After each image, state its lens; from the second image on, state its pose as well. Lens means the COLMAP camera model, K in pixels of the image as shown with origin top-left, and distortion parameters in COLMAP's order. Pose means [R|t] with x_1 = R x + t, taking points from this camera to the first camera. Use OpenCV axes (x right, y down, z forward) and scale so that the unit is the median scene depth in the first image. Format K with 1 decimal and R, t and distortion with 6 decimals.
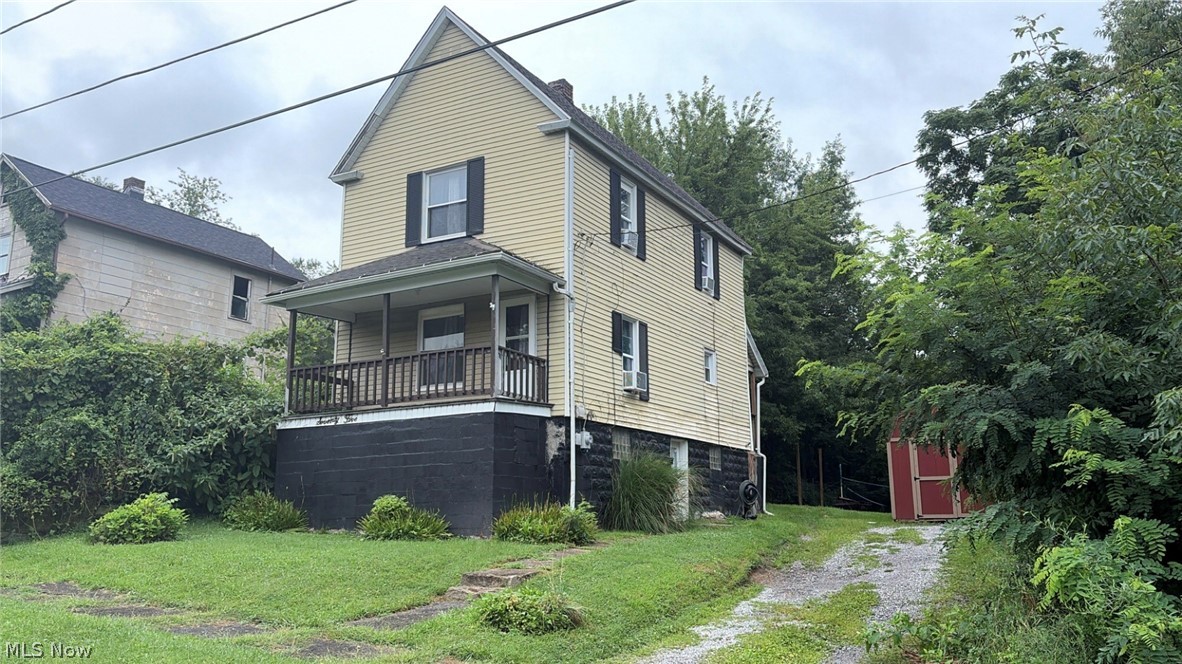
lens RADIAL K [[961.0, 0, 591.0], [0, 961.0, 332.0], [0, 0, 1]] dist [-0.000680, -0.000879]
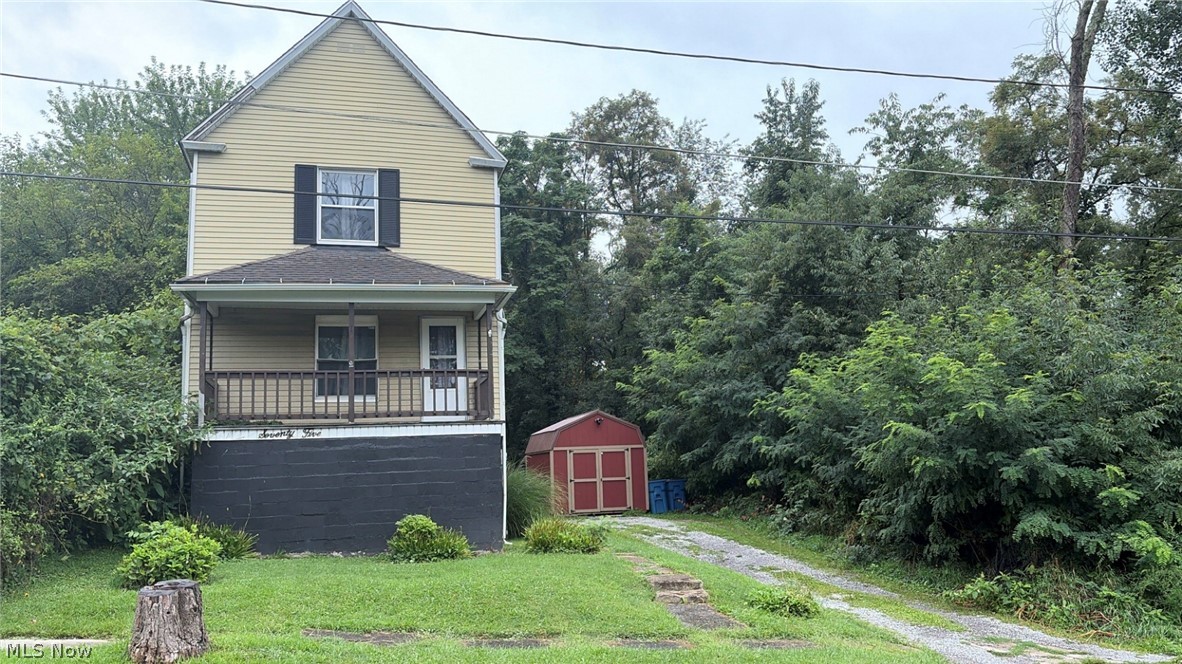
lens RADIAL K [[961.0, 0, 591.0], [0, 961.0, 332.0], [0, 0, 1]] dist [-0.000680, -0.000879]
pose [[0.707817, 0.094503, 0.700046, -0.703236], [-0.108413, 0.993803, -0.024543, -0.013015], [-0.698027, -0.058522, 0.713676, 0.150556]]
